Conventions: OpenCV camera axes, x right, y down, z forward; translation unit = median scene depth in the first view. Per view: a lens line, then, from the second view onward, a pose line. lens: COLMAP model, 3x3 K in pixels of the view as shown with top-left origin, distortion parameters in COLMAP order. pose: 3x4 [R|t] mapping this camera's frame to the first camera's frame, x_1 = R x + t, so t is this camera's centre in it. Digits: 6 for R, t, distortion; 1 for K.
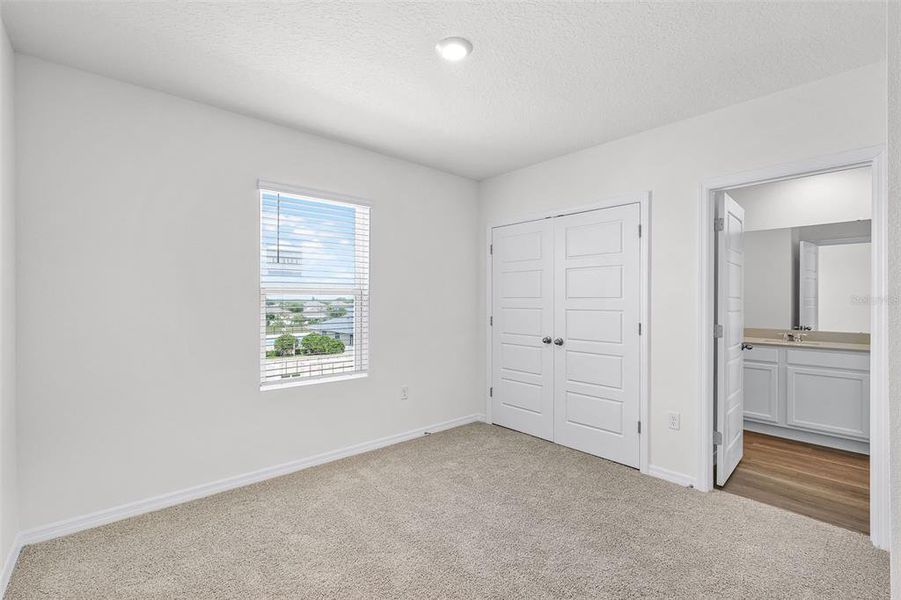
lens RADIAL K [[406.1, 0, 452.3], [0, 406.1, 297.9], [0, 0, 1]] dist [-0.001718, 0.000932]
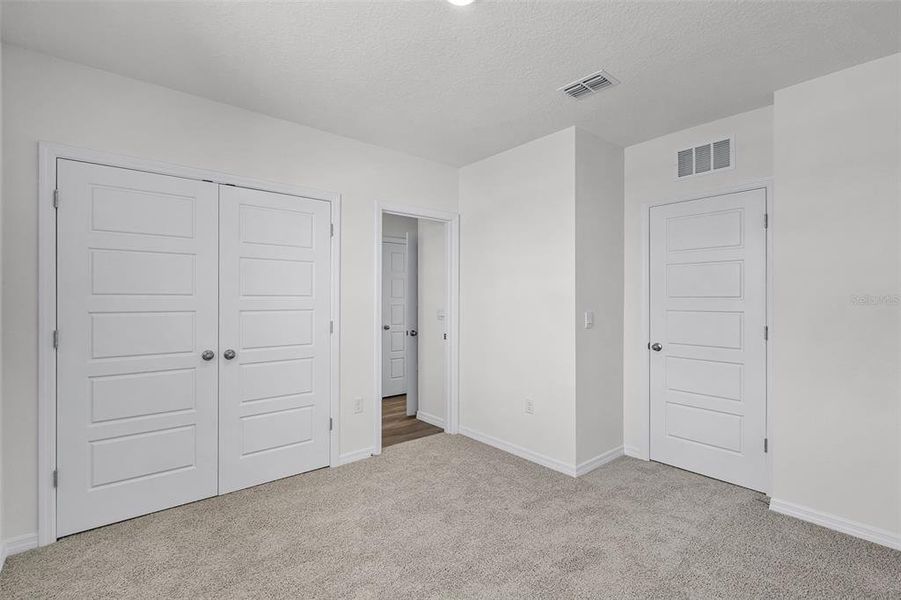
lens RADIAL K [[406.1, 0, 451.3], [0, 406.1, 302.5], [0, 0, 1]] dist [-0.001718, 0.000932]
pose [[0.026620, -0.004320, 0.999636, -0.541275], [-0.004501, 0.999980, 0.004441, 0.010304], [-0.999635, -0.004618, 0.026600, 0.674399]]
